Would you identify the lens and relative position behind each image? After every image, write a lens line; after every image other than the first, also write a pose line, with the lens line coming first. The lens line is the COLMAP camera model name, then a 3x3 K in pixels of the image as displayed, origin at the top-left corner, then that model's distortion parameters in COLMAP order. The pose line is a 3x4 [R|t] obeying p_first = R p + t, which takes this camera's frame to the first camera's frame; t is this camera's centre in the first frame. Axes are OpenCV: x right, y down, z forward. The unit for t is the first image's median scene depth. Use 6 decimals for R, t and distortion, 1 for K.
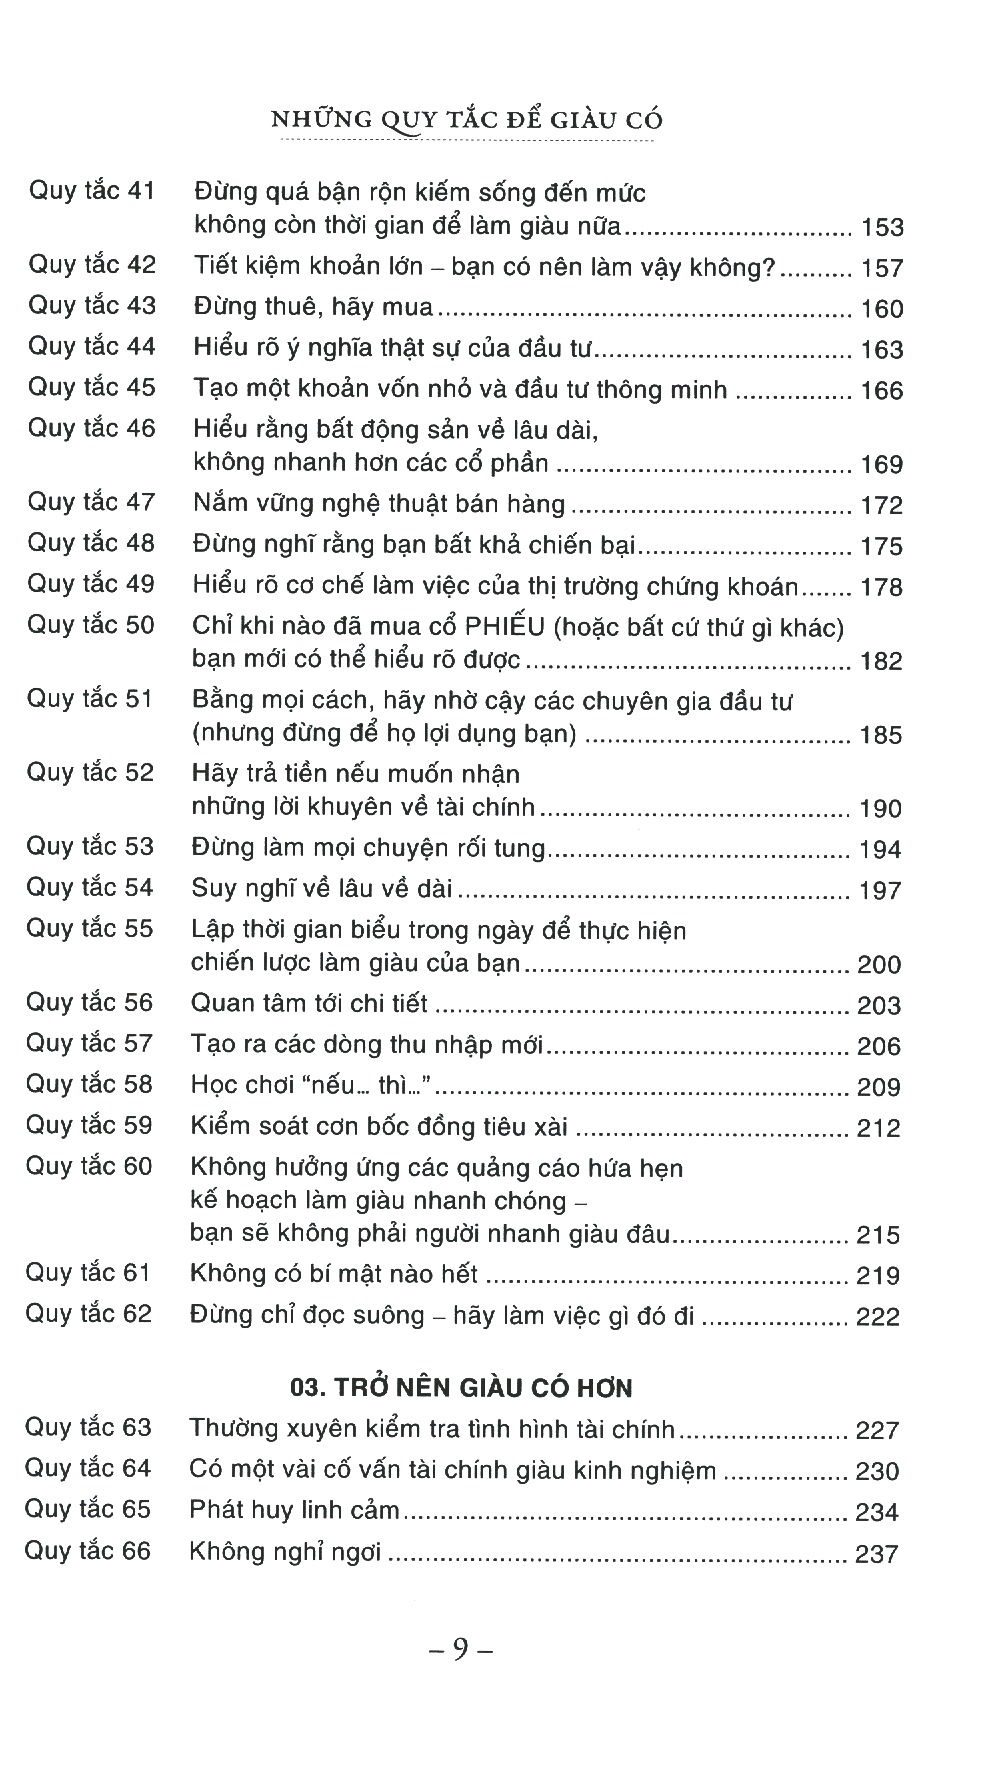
lens RADIAL K [[713.7, 0, 498.5], [0, 713.7, 887.0], [0, 0, 1]] dist [-0.001448, 0.000120]
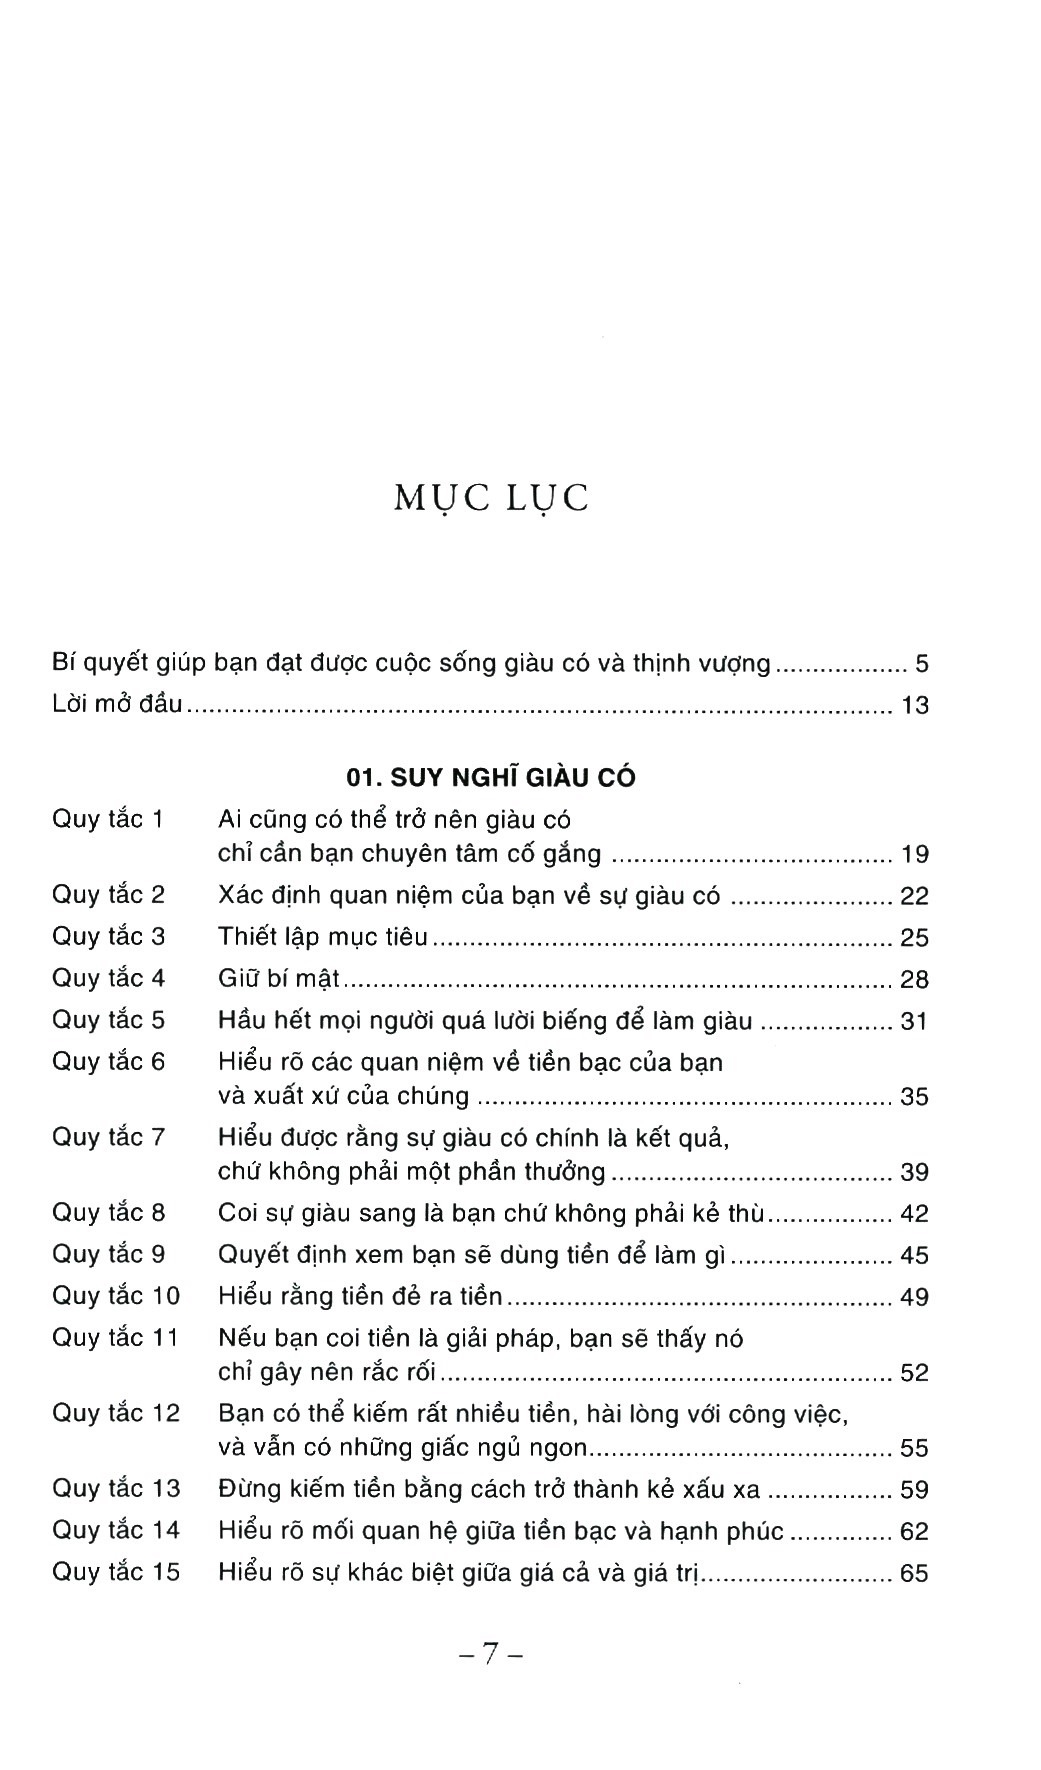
lens RADIAL K [[714.3, 0, 525.9], [0, 714.3, 885.0], [0, 0, 1]] dist [-0.000686, 0.000275]
pose [[0.999993, -0.003765, 0.000537, 0.003494], [0.003765, 0.999993, 0.000099, -0.887637], [-0.000538, -0.000097, 1.000000, -0.000327]]
